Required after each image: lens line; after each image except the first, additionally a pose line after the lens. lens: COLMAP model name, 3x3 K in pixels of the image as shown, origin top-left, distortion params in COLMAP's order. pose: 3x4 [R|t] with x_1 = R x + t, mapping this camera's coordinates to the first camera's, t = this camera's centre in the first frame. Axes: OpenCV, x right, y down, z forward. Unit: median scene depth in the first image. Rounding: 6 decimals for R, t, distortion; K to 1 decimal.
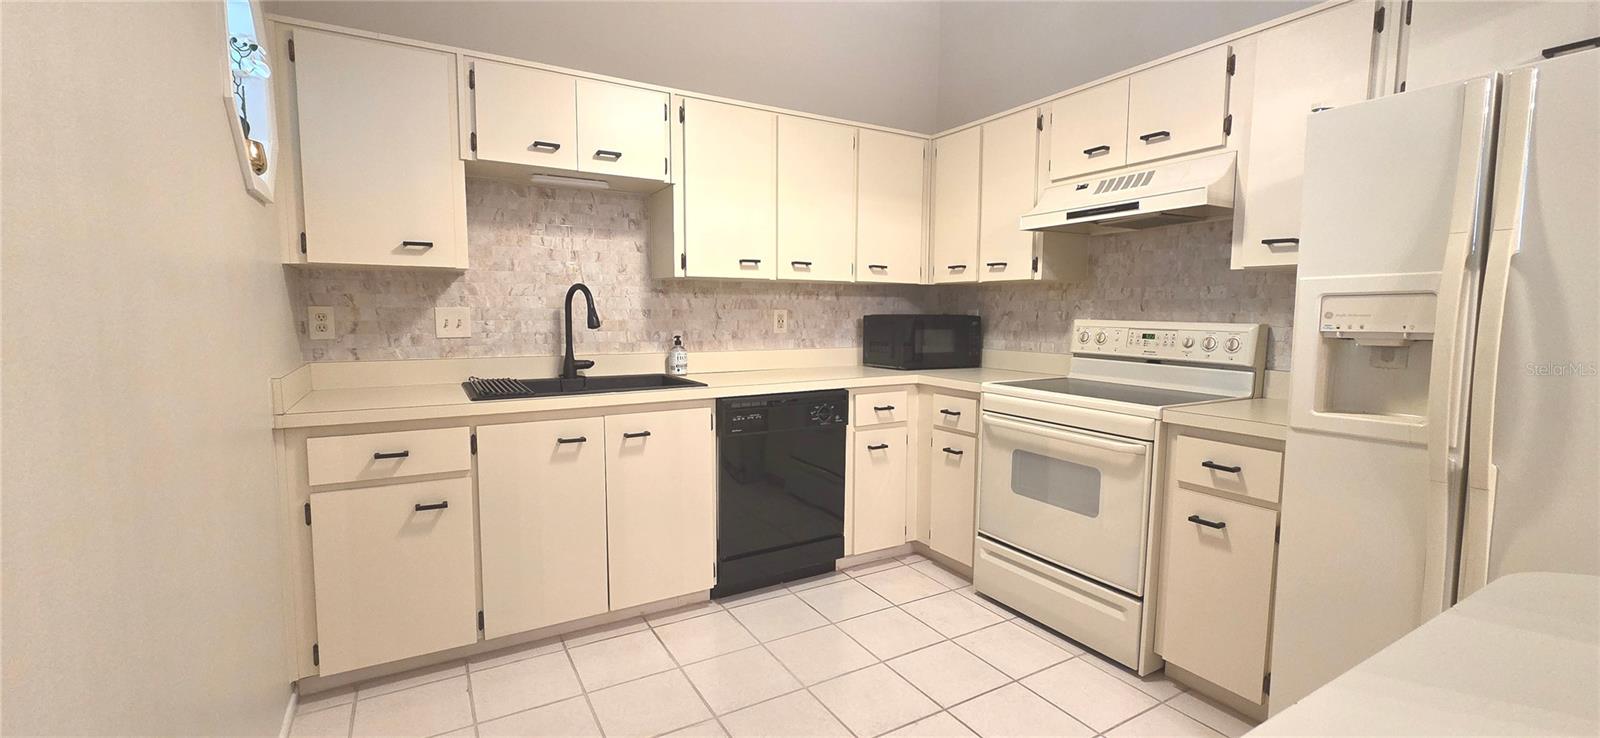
lens RADIAL K [[650.5, 0, 794.6], [0, 650.5, 367.5], [0, 0, 1]] dist [0.002198, 0.000121]
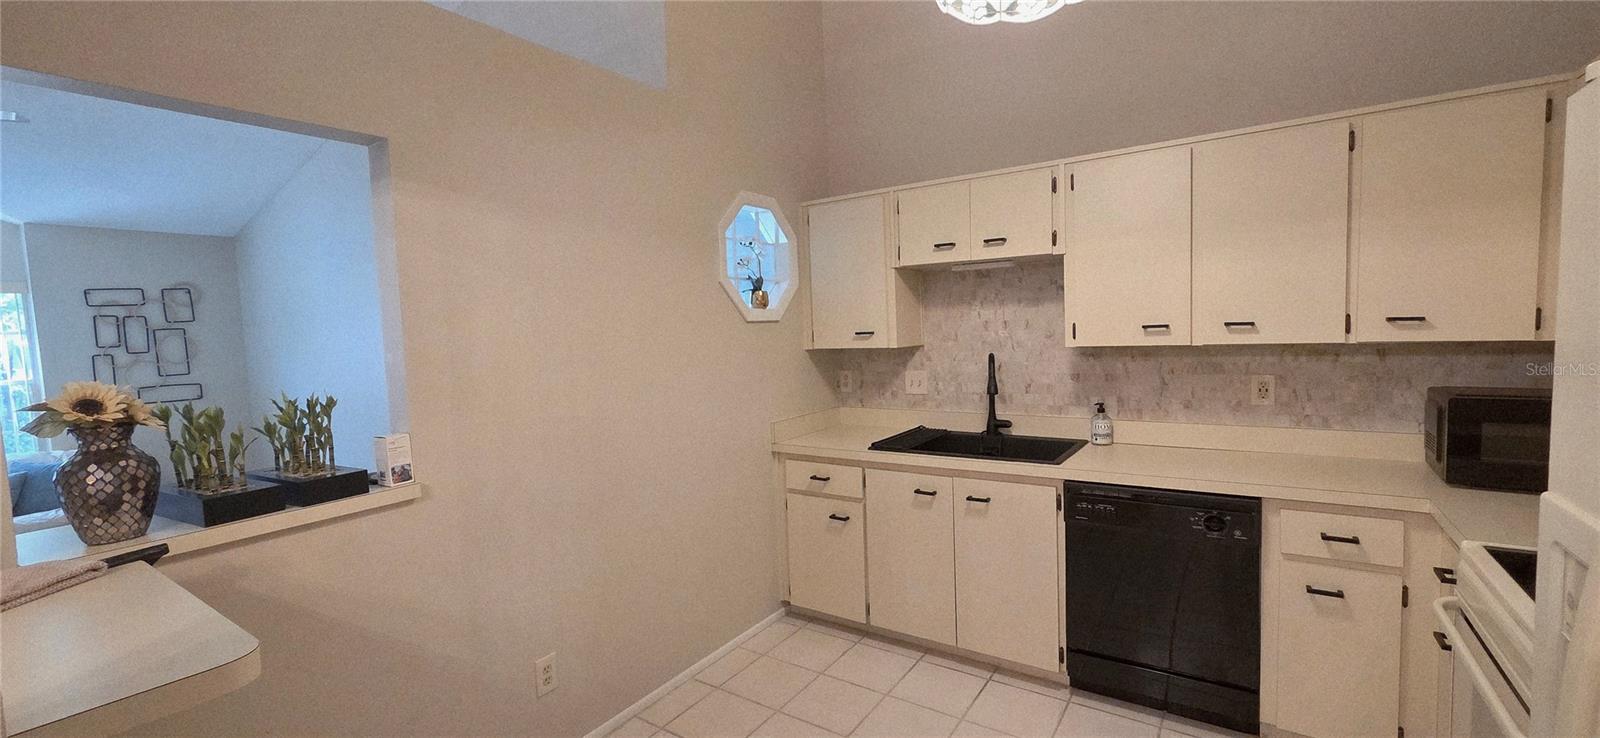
lens RADIAL K [[650.5, 0, 793.8], [0, 650.5, 371.0], [0, 0, 1]] dist [0.002198, 0.000121]
pose [[0.422481, 0.042046, -0.905396, 0.548393], [-0.035452, 0.998926, 0.029847, -0.120948], [0.905678, 0.019488, 0.423517, 0.216778]]
